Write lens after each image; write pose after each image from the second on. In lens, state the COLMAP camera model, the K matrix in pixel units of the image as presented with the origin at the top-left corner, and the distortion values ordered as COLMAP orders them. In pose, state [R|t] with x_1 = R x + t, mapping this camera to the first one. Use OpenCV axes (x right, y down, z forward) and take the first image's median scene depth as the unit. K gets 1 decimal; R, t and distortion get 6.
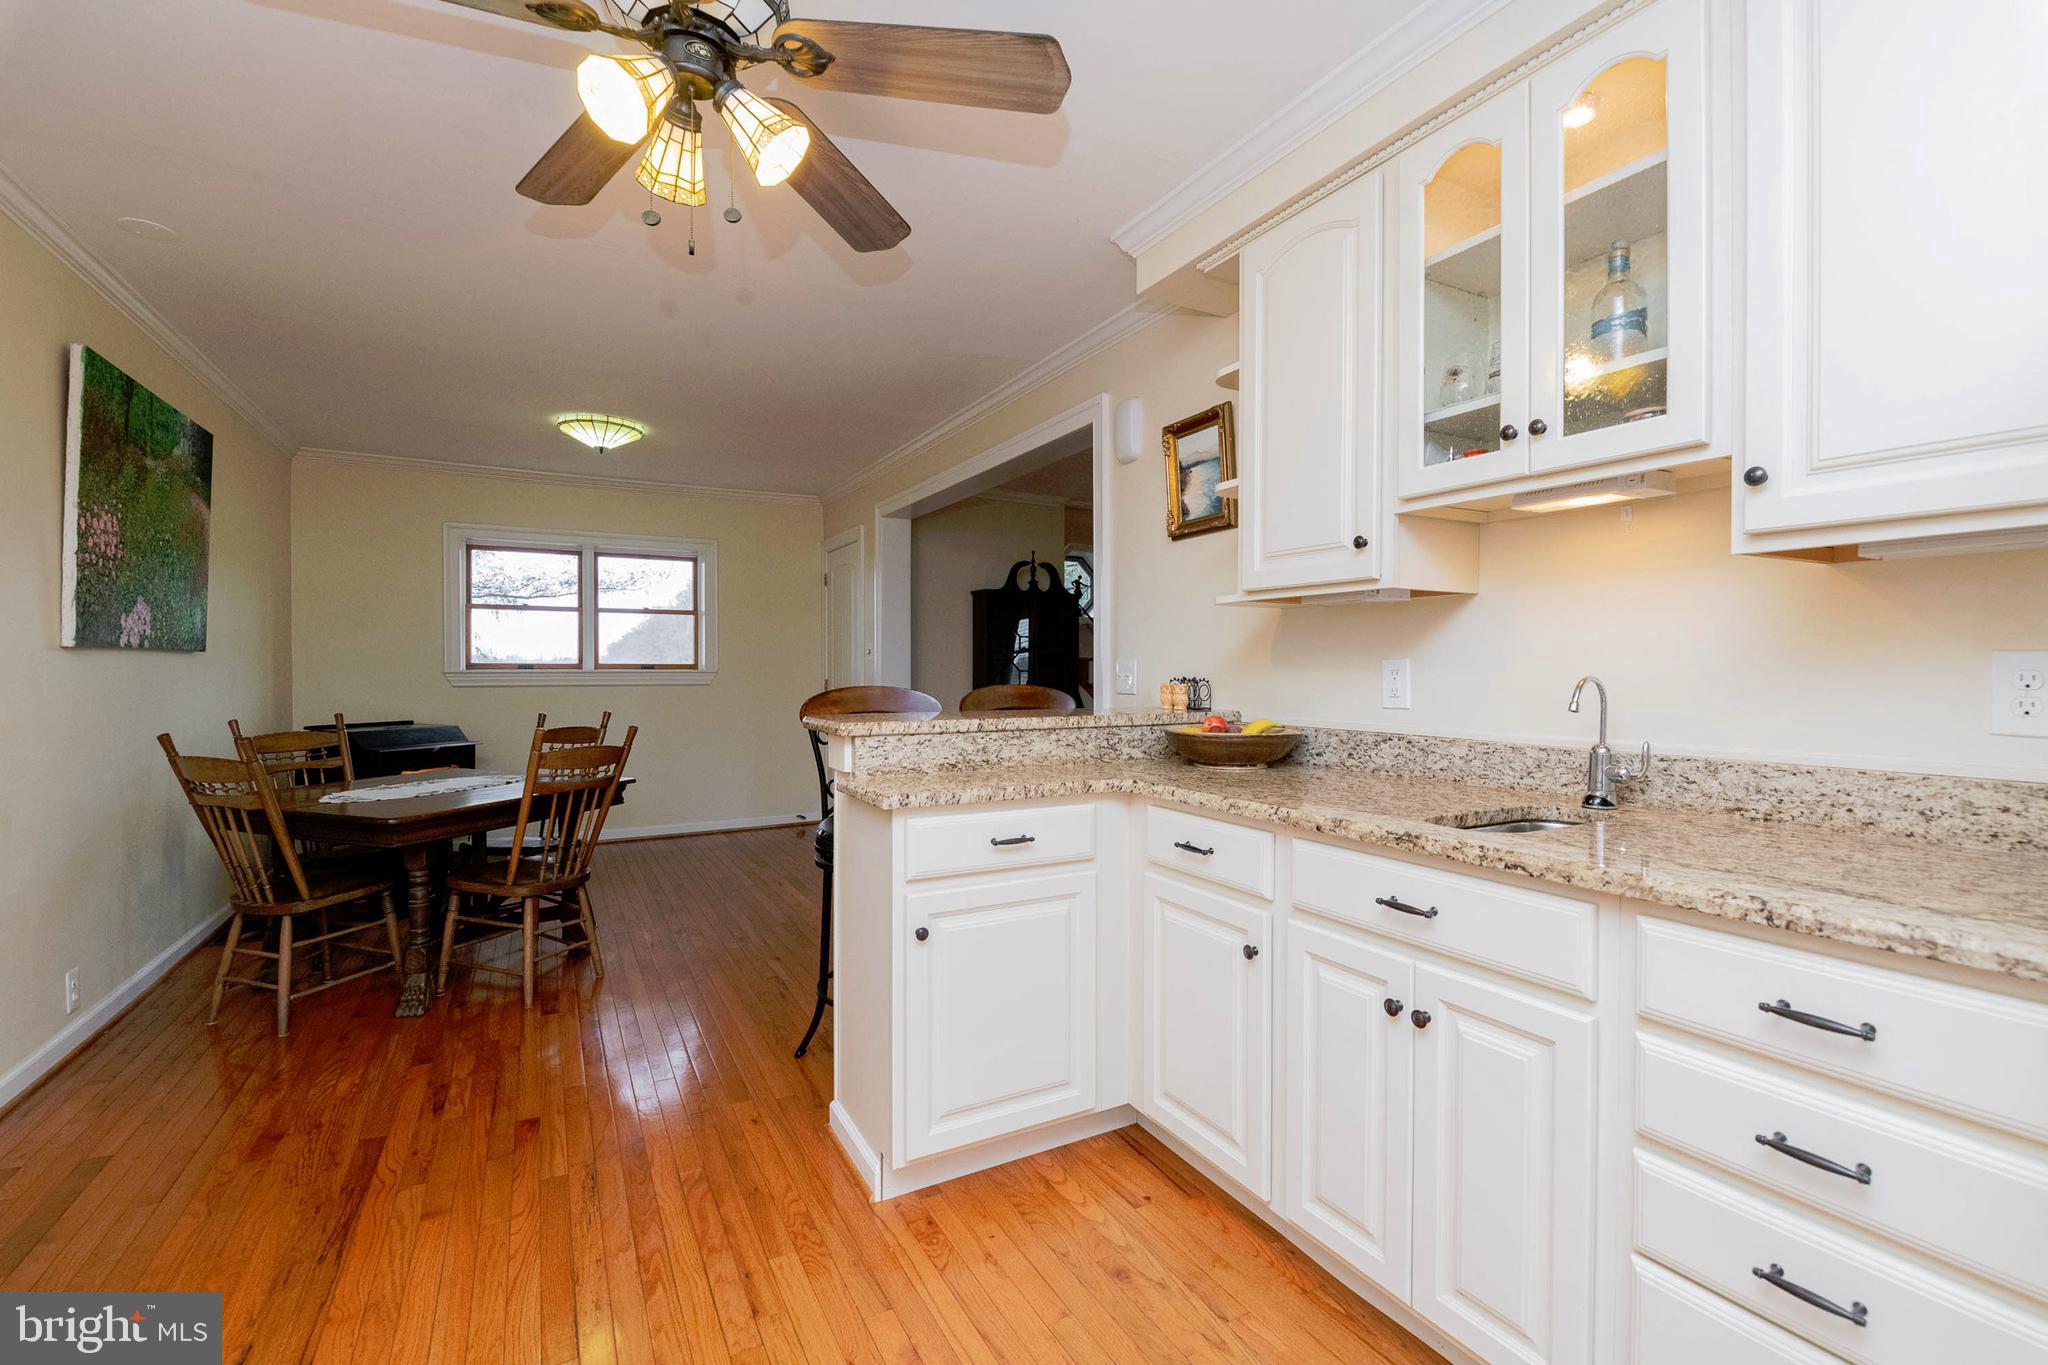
lens RADIAL K [[899.6, 0, 1057.8], [0, 899.6, 677.7], [0, 0, 1]] dist [0.000060, -0.007320]
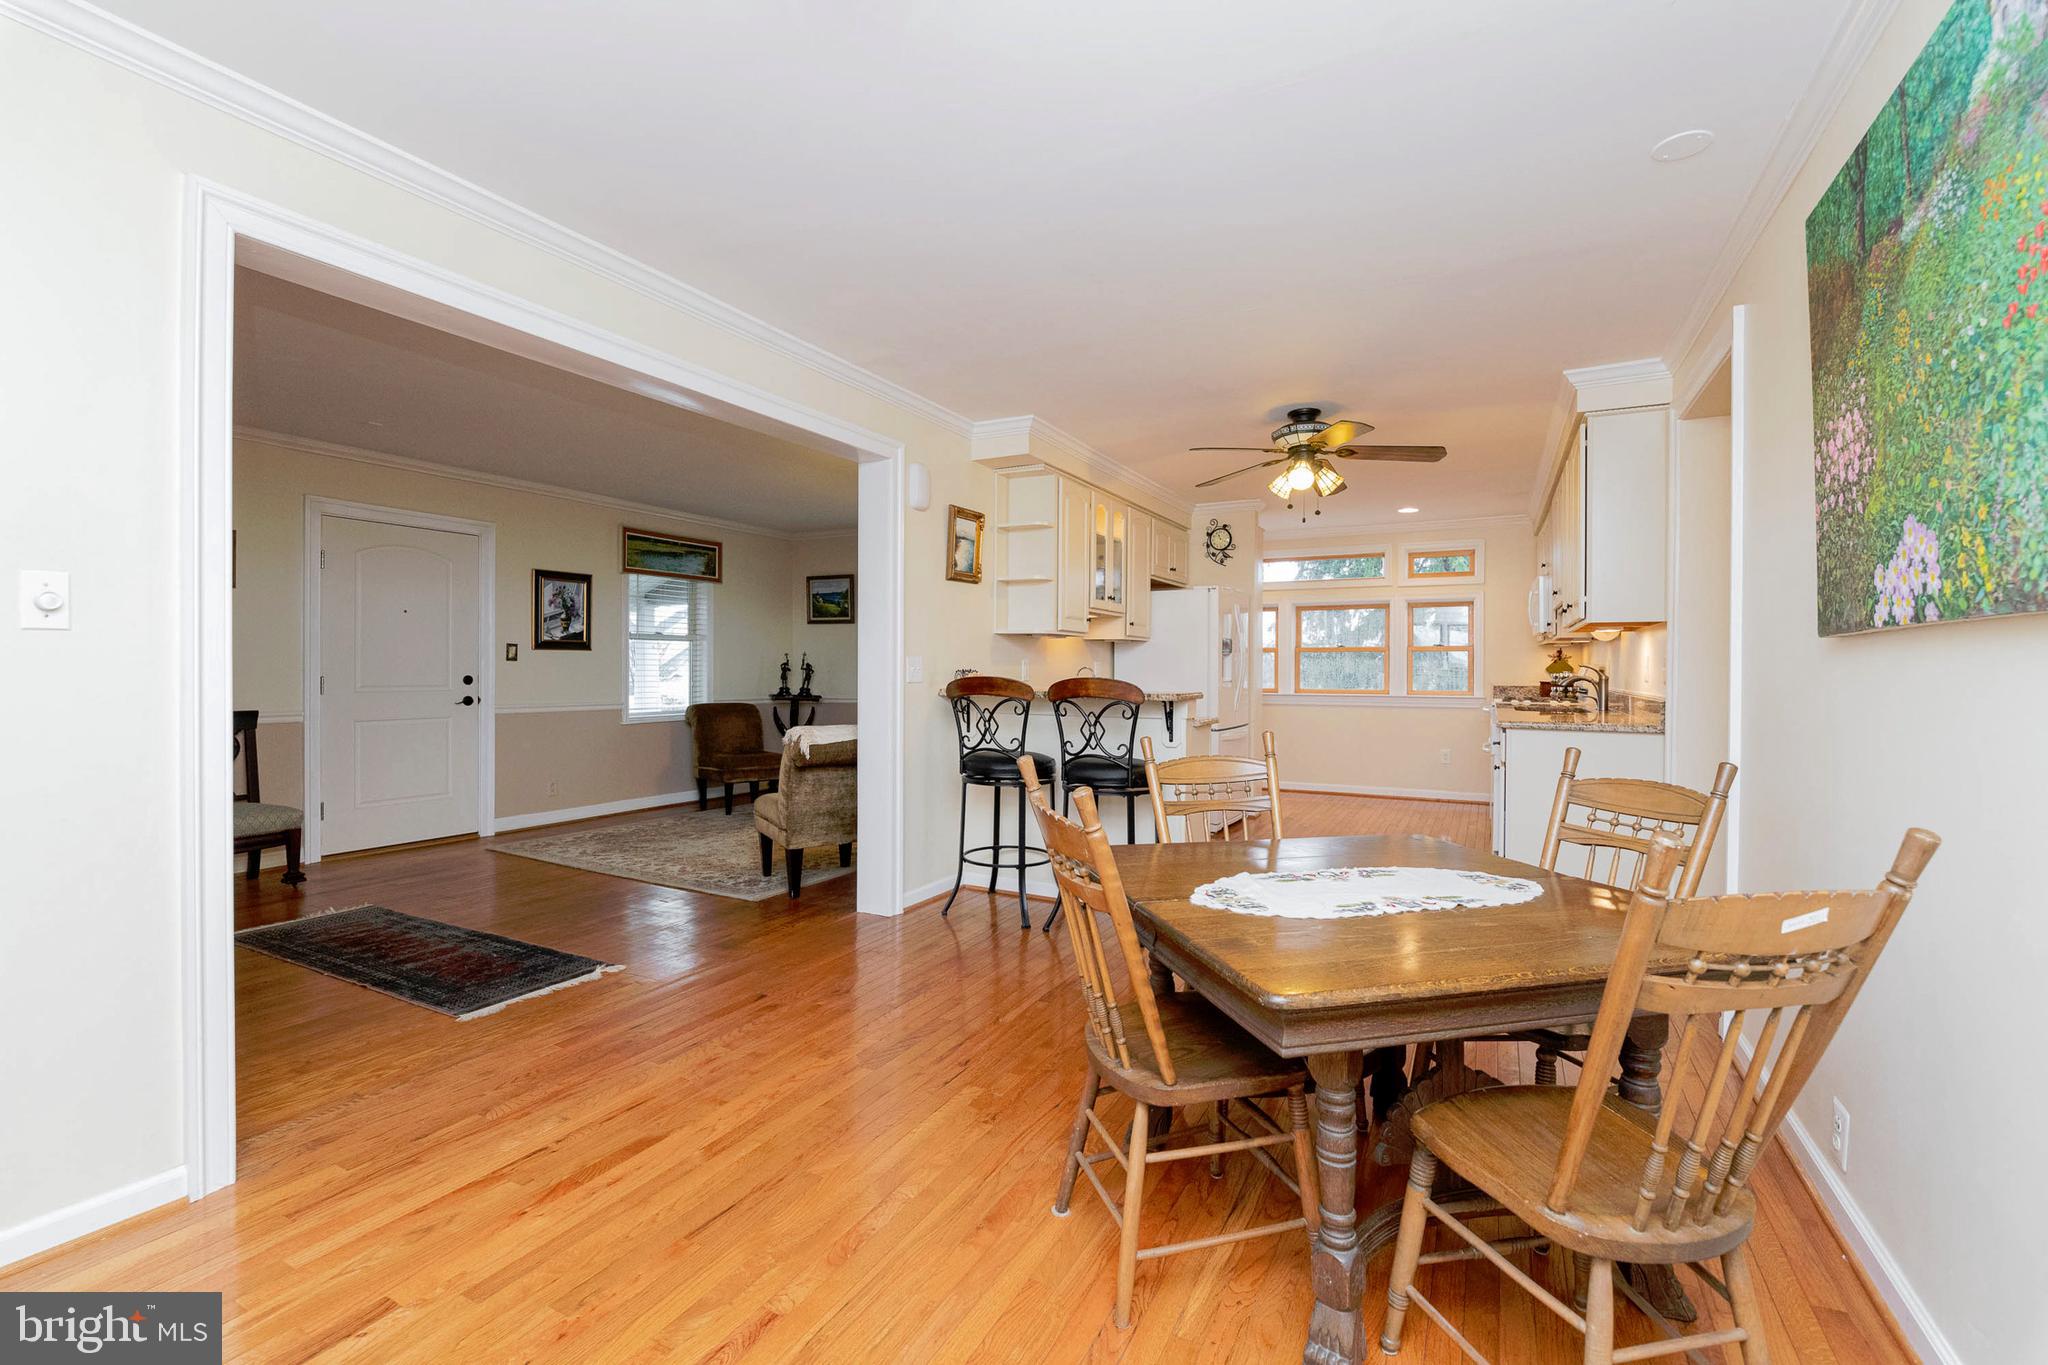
lens RADIAL K [[888.9, 0, 1020.1], [0, 888.9, 669.5], [0, 0, 1]] dist [0.011416, -0.009549]
pose [[-0.538407, -0.007861, 0.842648, -1.052091], [0.002214, 0.999940, 0.010743, -0.013523], [-0.842682, 0.007650, -0.538357, 1.490440]]
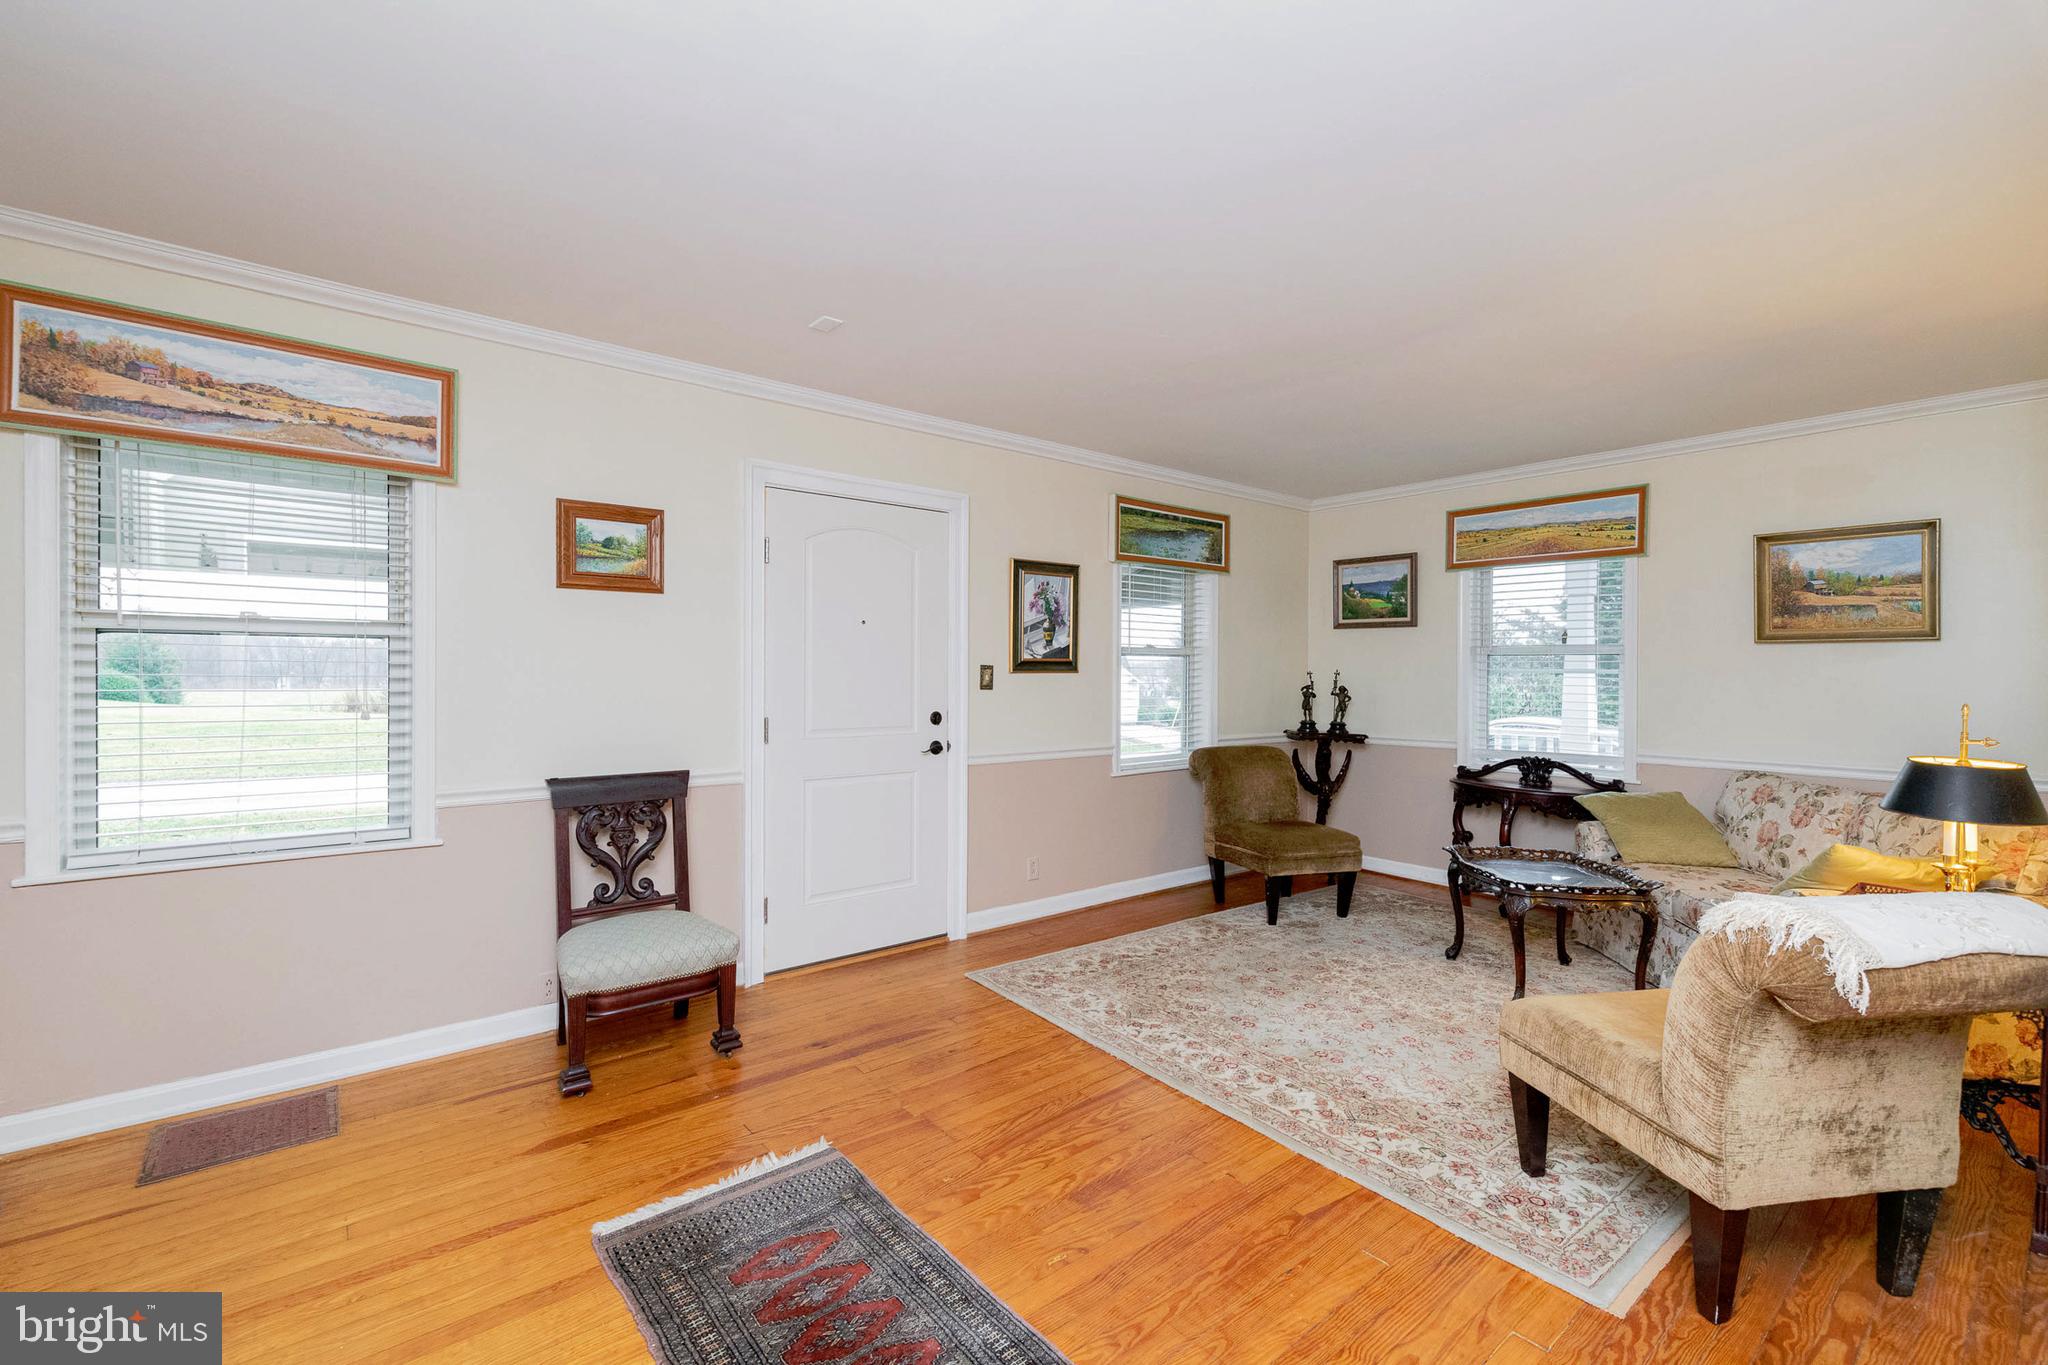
lens RADIAL K [[870.6, 0, 989.4], [0, 870.6, 676.6], [0, 0, 1]] dist [0.000098, 0.000032]
pose [[-0.139660, -0.010309, 0.990146, -0.221321], [0.005470, 0.999923, 0.011182, -0.045340], [-0.990184, 0.006978, -0.139593, 1.553468]]
